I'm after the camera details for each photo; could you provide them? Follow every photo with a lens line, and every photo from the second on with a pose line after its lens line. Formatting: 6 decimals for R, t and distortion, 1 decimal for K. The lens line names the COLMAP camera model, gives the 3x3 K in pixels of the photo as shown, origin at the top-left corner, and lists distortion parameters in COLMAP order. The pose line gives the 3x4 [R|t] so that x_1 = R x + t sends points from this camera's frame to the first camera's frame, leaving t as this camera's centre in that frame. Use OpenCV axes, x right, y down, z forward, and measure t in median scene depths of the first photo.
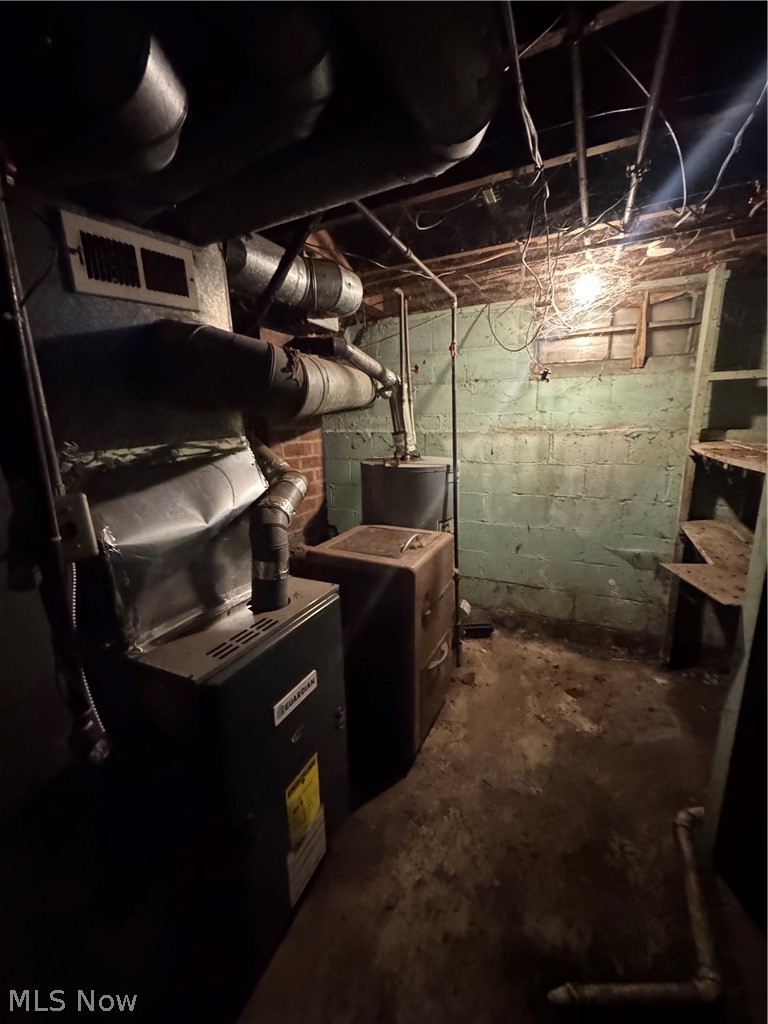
lens RADIAL K [[407.6, 0, 381.8], [0, 407.6, 512.3], [0, 0, 1]] dist [-0.003295, 0.001071]
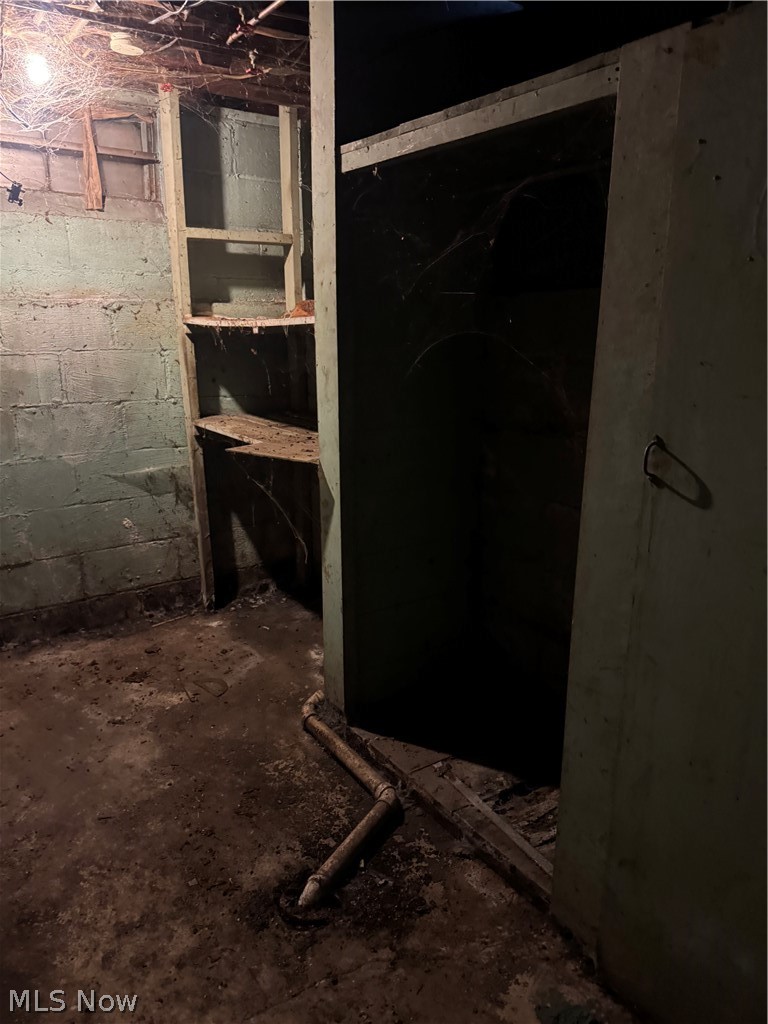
lens RADIAL K [[718.7, 0, 385.3], [0, 718.7, 515.6], [0, 0, 1]] dist [0.038657, -0.034227]
pose [[0.489558, -0.204825, 0.847573, -0.293824], [0.180128, 0.974809, 0.131531, 0.083590], [-0.853163, 0.088280, 0.514120, -0.020691]]
